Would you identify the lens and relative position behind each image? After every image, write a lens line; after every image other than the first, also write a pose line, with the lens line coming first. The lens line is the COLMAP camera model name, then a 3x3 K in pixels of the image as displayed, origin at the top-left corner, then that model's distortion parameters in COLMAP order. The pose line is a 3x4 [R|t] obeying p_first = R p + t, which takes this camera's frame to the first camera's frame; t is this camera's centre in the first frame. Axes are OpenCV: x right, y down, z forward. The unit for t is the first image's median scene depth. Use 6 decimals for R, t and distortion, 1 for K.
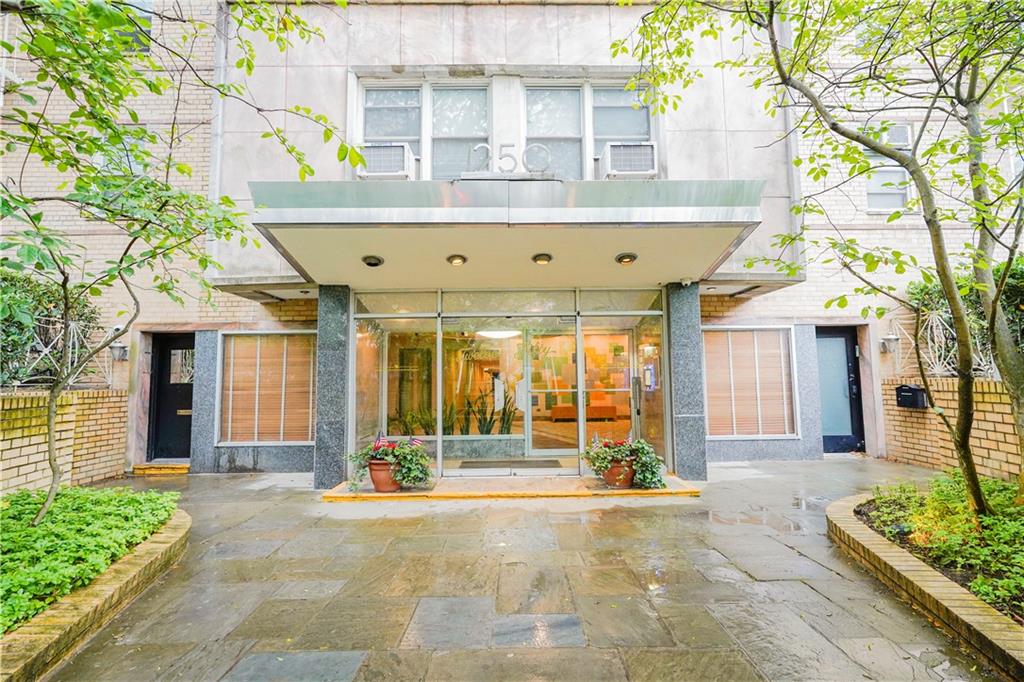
lens RADIAL K [[466.2, 0, 512.0], [0, 466.2, 341.0], [0, 0, 1]] dist [-0.001737, -0.000021]
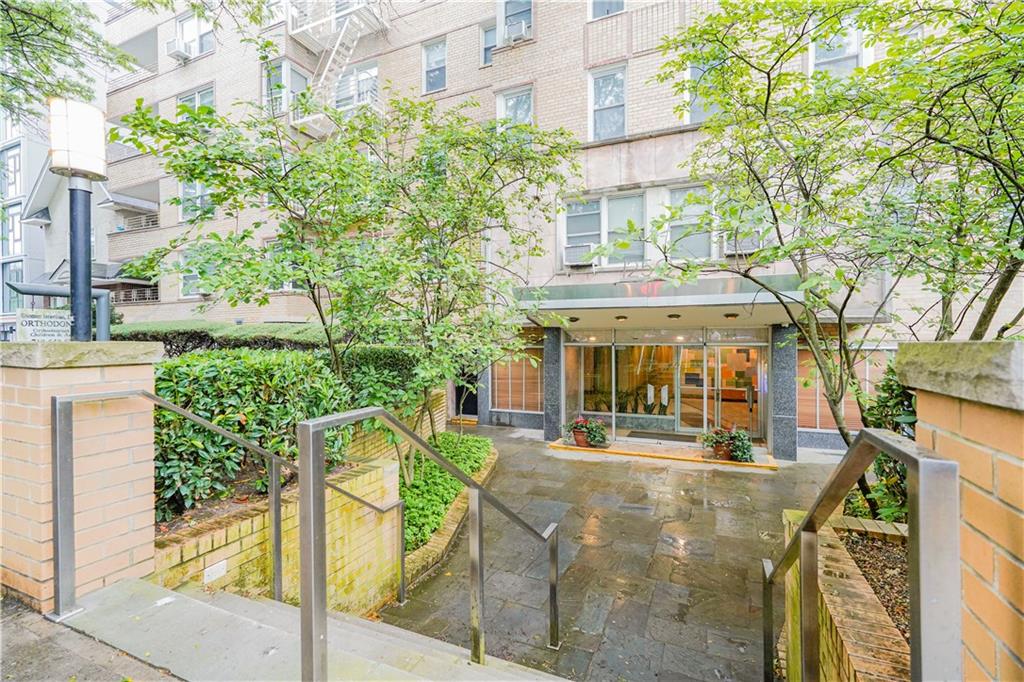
lens RADIAL K [[452.6, 0, 516.9], [0, 452.6, 342.7], [0, 0, 1]] dist [-0.001149, 0.000495]
pose [[0.913251, 0.009392, -0.407288, 0.179904], [0.030389, 0.995379, 0.091094, -0.211642], [0.406262, -0.095568, 0.908745, -0.570940]]
